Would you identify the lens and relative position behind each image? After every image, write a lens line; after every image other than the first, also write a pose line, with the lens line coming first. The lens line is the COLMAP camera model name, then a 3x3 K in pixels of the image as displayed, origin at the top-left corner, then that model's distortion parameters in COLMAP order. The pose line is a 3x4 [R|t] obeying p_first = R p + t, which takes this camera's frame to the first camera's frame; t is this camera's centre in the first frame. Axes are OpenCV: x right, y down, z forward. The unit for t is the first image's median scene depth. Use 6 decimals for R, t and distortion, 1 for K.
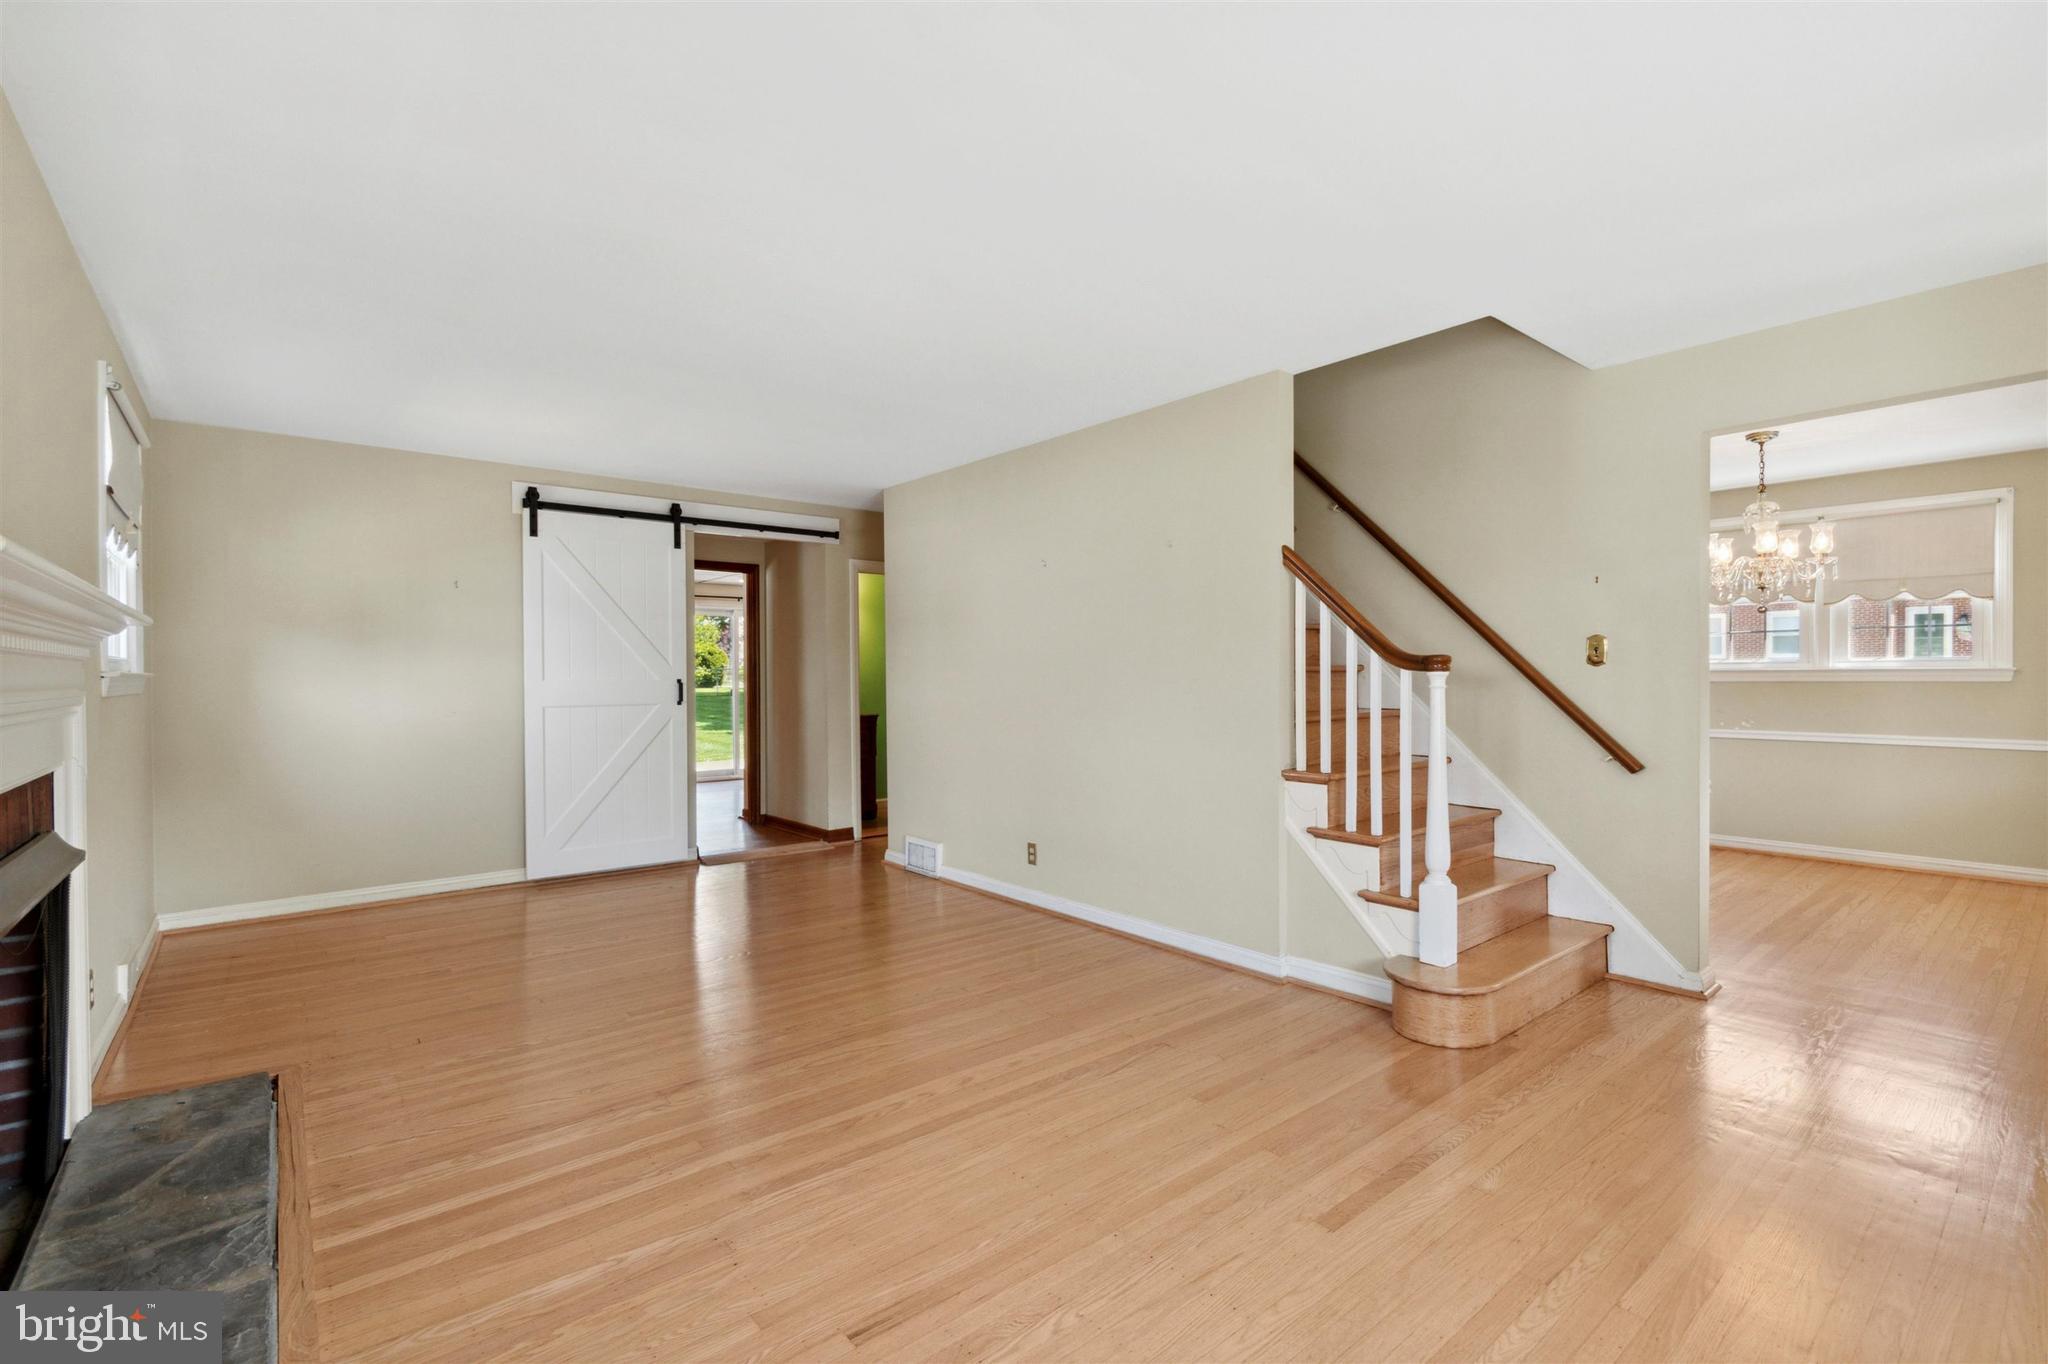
lens RADIAL K [[902.0, 0, 1024.0], [0, 902.0, 682.0], [0, 0, 1]] dist [-0.001861, -0.000266]
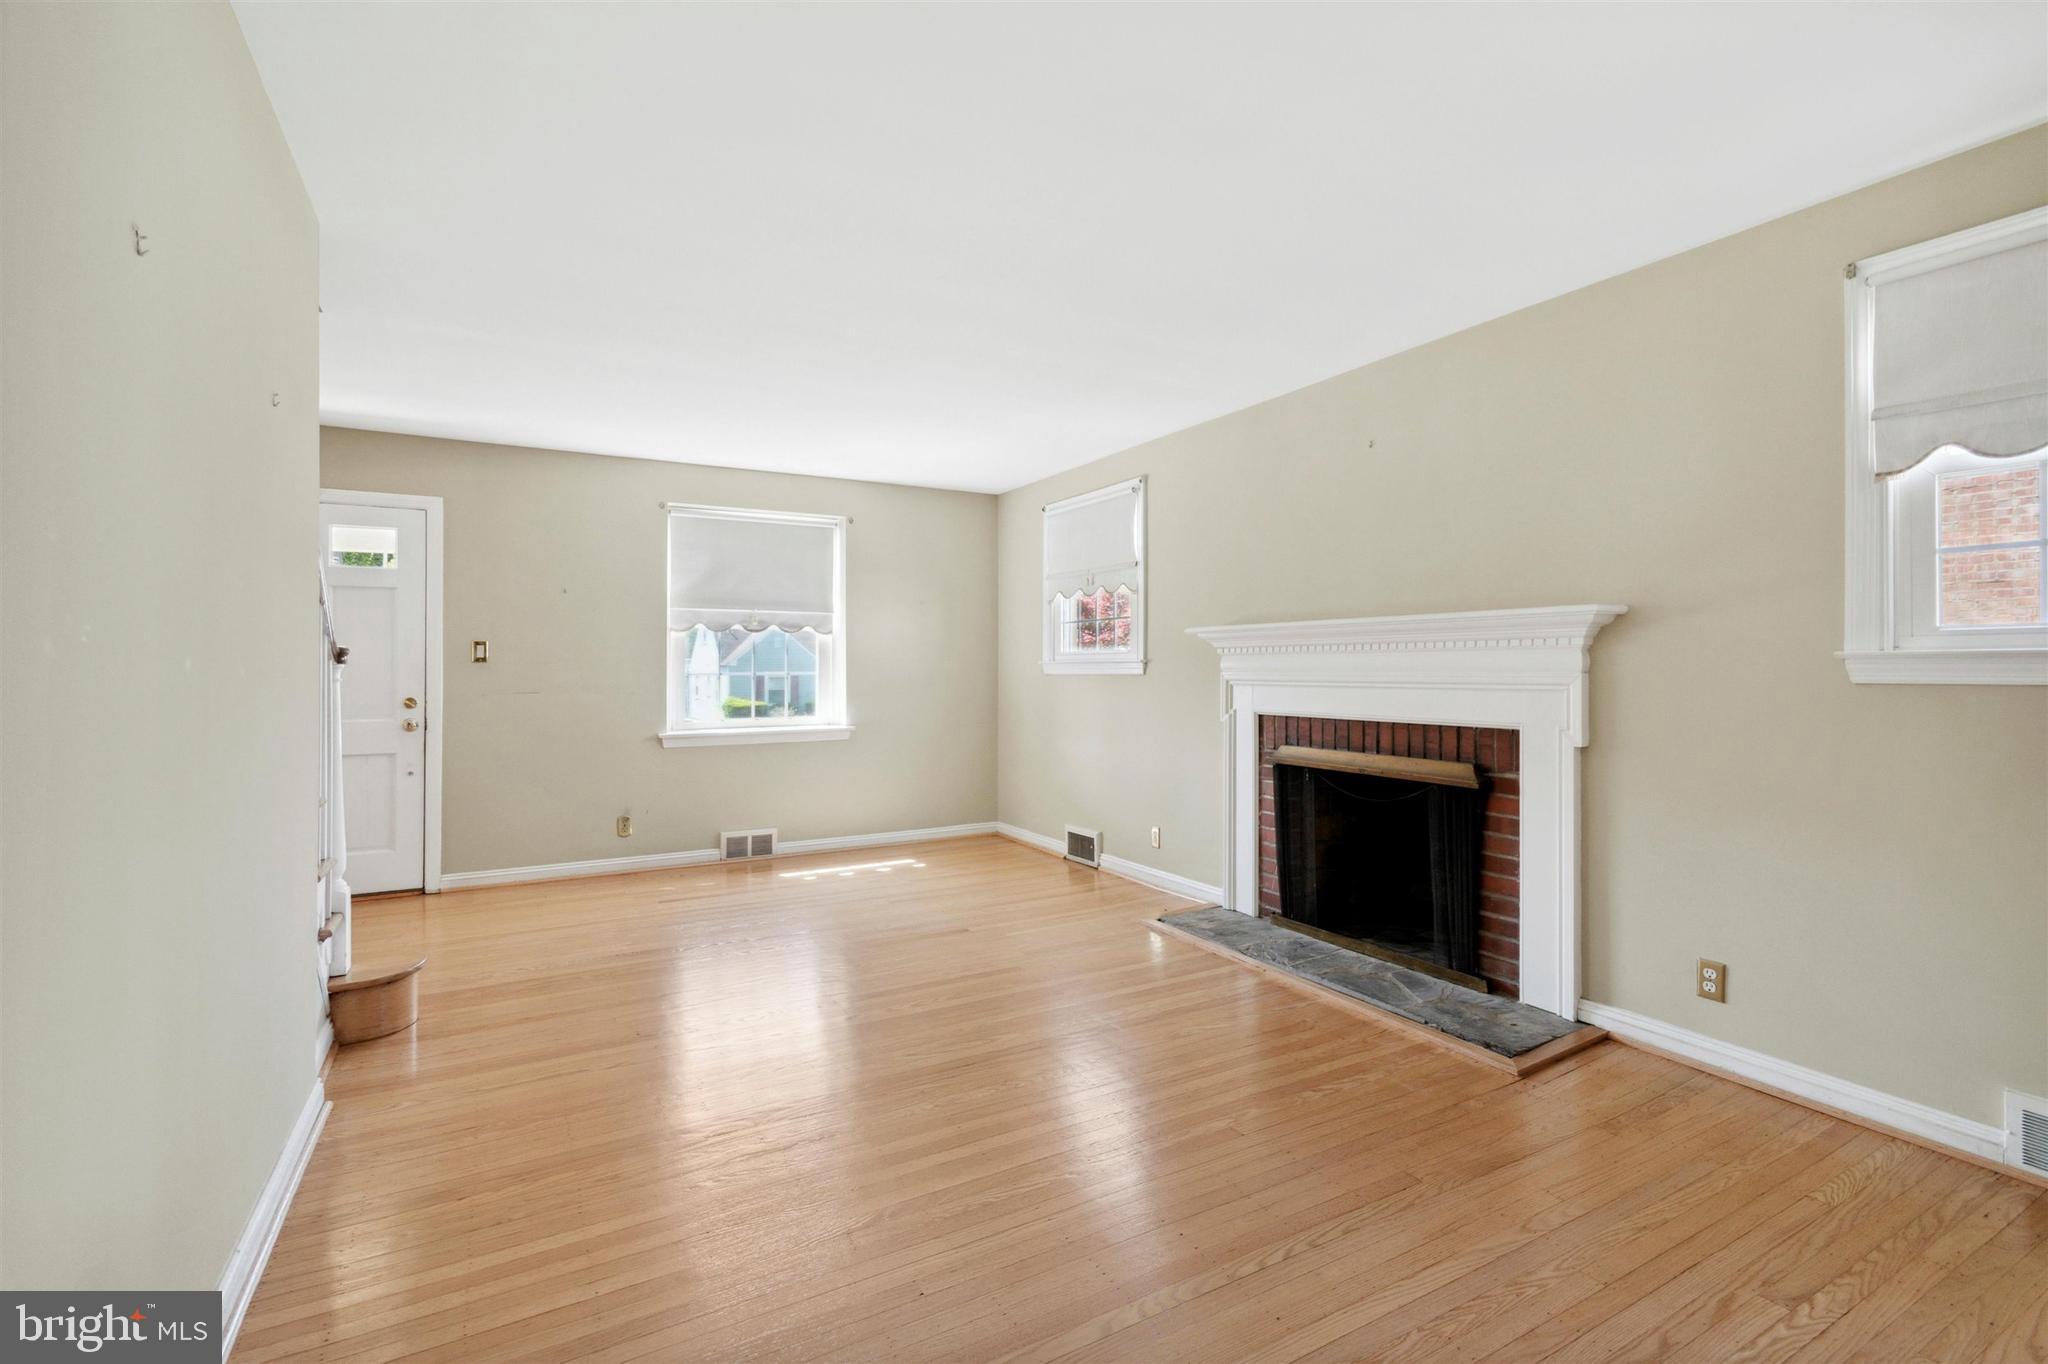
lens RADIAL K [[918.6, 0, 1020.1], [0, 918.6, 666.0], [0, 0, 1]] dist [-0.001021, -0.000128]
pose [[-0.984278, 0.007232, 0.176478, -0.364033], [0.008221, 0.999954, 0.004870, -0.005862], [-0.176435, 0.006244, -0.984293, 1.594412]]
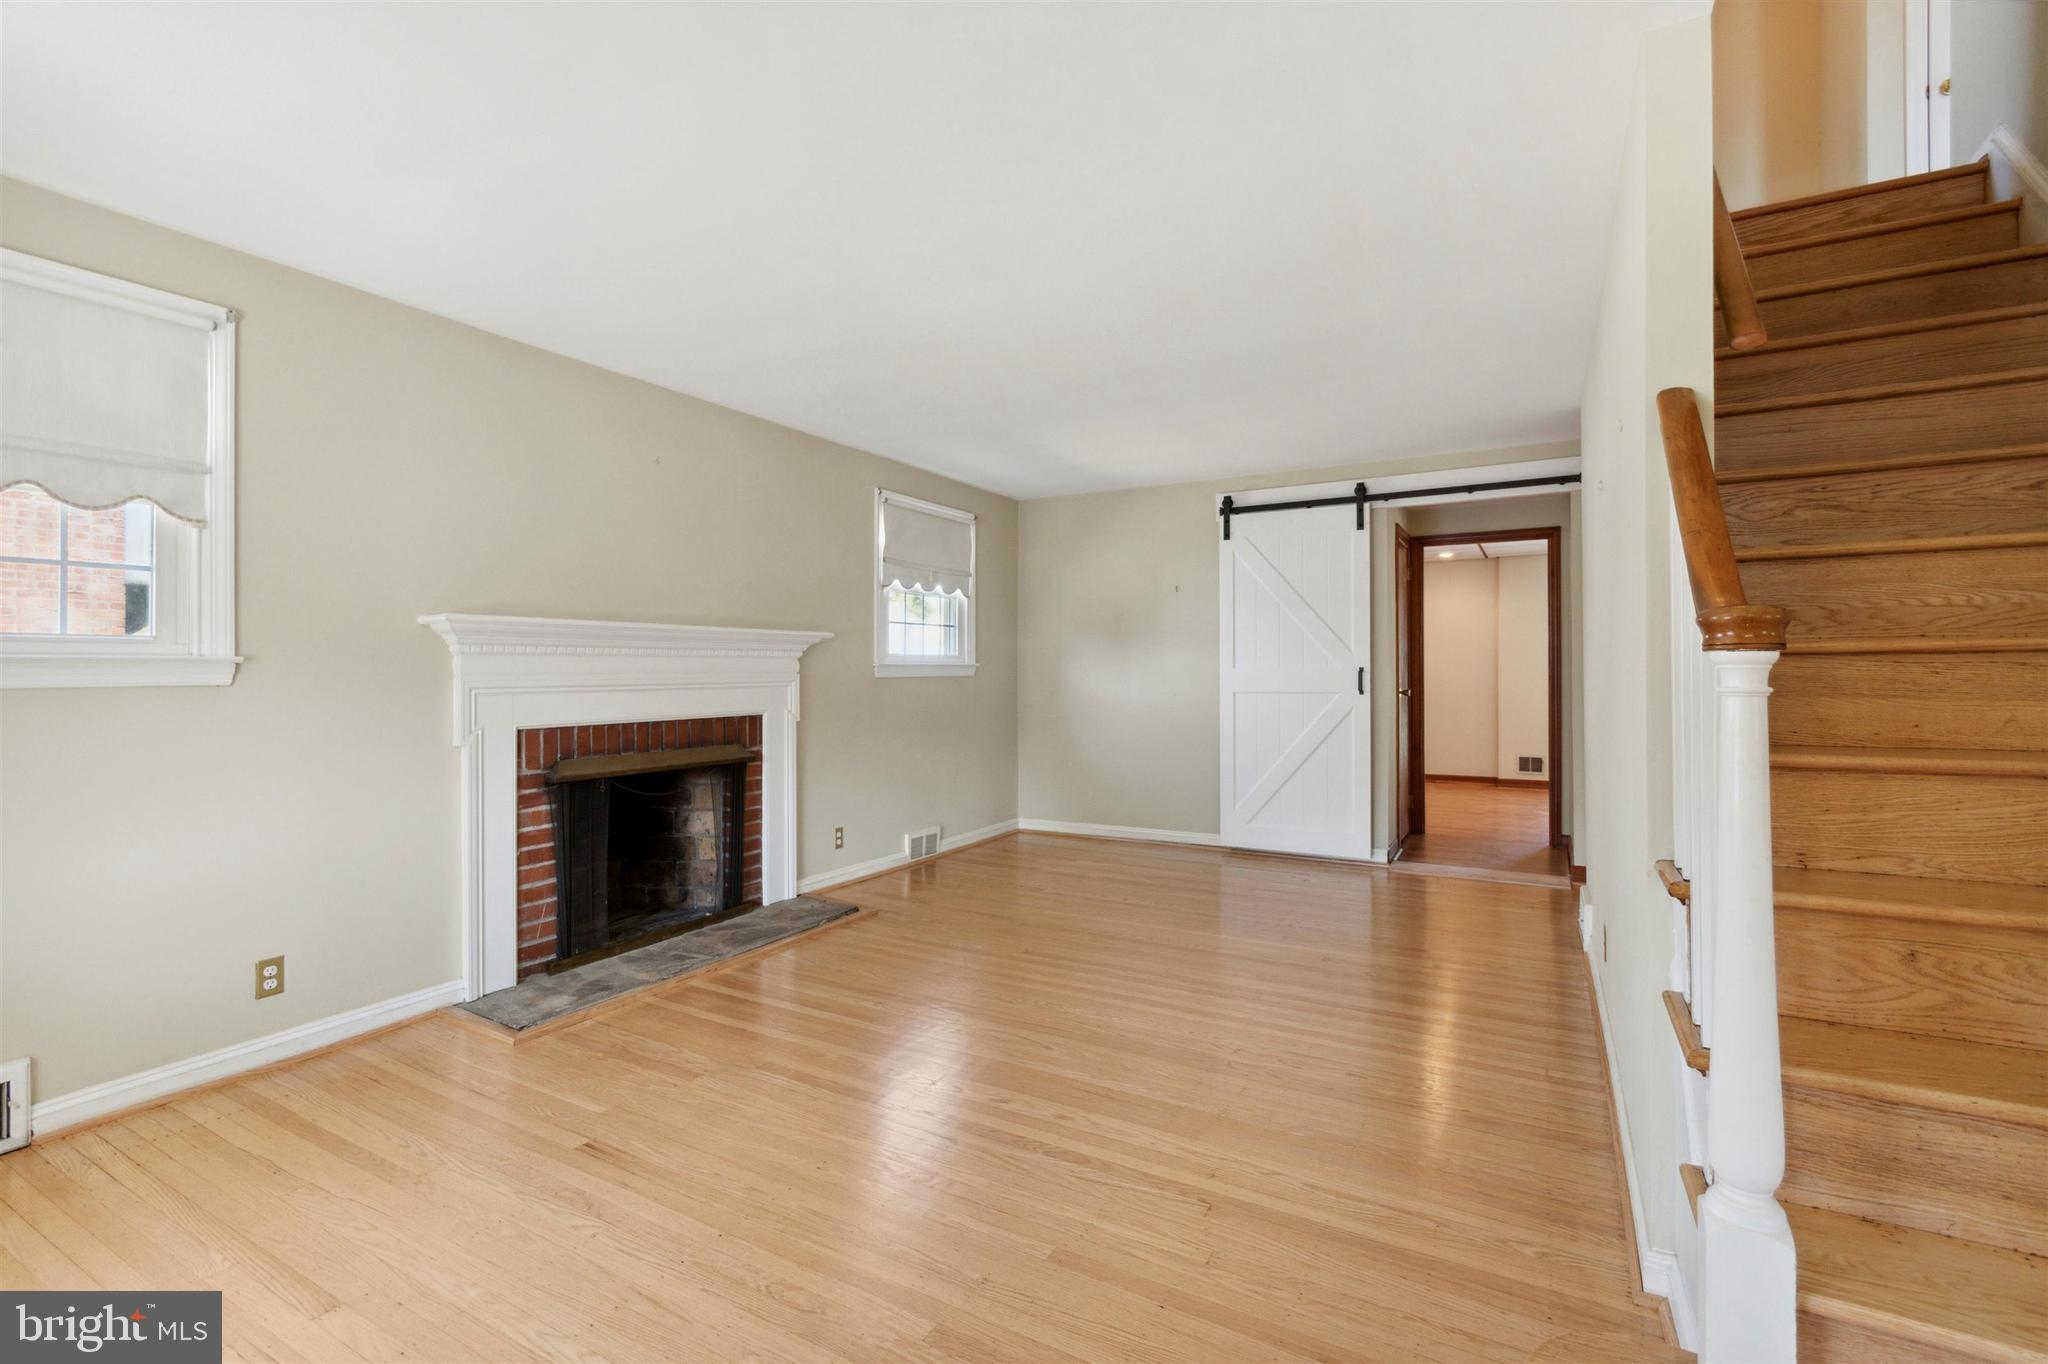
lens RADIAL K [[918.6, 0, 1020.1], [0, 918.6, 666.0], [0, 0, 1]] dist [-0.001021, -0.000128]
pose [[0.356925, 0.000674, -0.934133, 0.624512], [-0.004776, 0.999988, -0.001103, -0.003204], [0.934121, 0.004855, 0.356924, 0.513090]]
